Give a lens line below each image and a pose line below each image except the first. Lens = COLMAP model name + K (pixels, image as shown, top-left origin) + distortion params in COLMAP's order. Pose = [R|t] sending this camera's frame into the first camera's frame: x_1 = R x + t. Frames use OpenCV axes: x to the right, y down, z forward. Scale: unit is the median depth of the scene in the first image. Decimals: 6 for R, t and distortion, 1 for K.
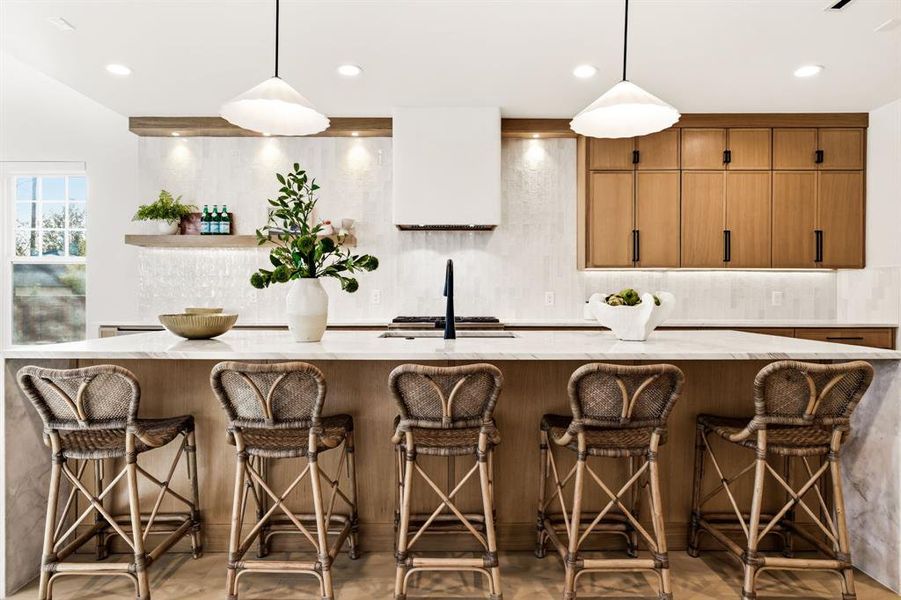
lens RADIAL K [[442.7, 0, 449.3], [0, 442.7, 296.8], [0, 0, 1]] dist [-0.003134, 0.002205]
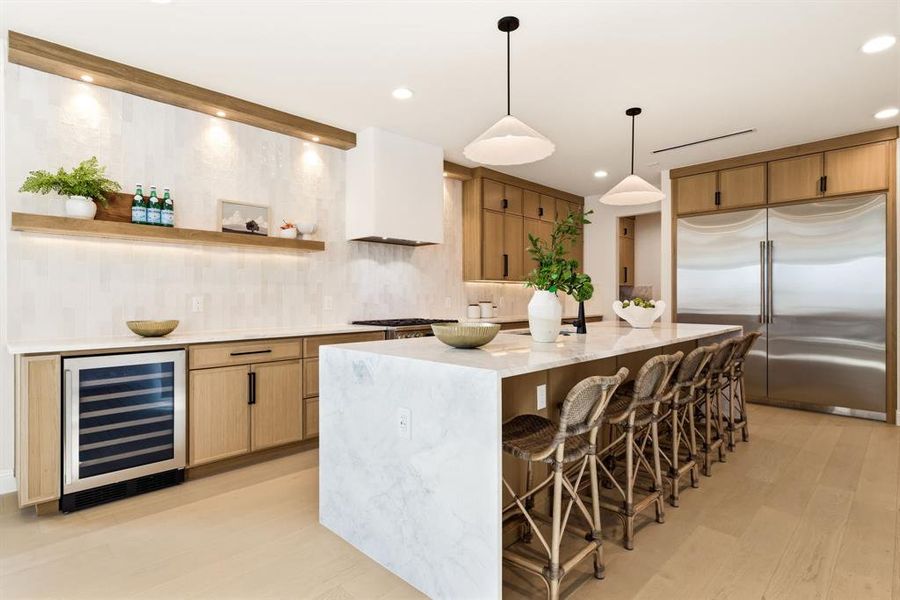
lens RADIAL K [[484.0, 0, 430.8], [0, 484.0, 297.9], [0, 0, 1]] dist [0.015252, 0.001988]
pose [[0.712461, -0.002590, 0.701707, -0.784137], [-0.000471, 0.999991, 0.004169, -0.016621], [-0.701711, -0.003300, 0.712454, 0.045661]]
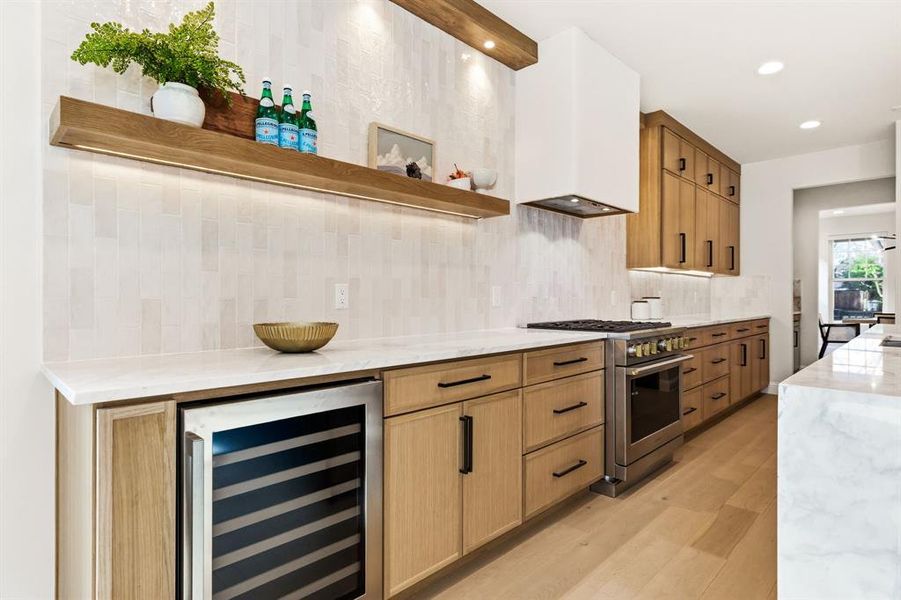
lens RADIAL K [[484.5, 0, 415.3], [0, 484.5, 298.3], [0, 0, 1]] dist [0.015252, 0.001988]
pose [[0.714940, -0.001003, 0.699185, -0.779587], [-0.005338, 0.999962, 0.006892, -0.001084], [-0.699165, -0.008660, 0.714907, 0.562062]]
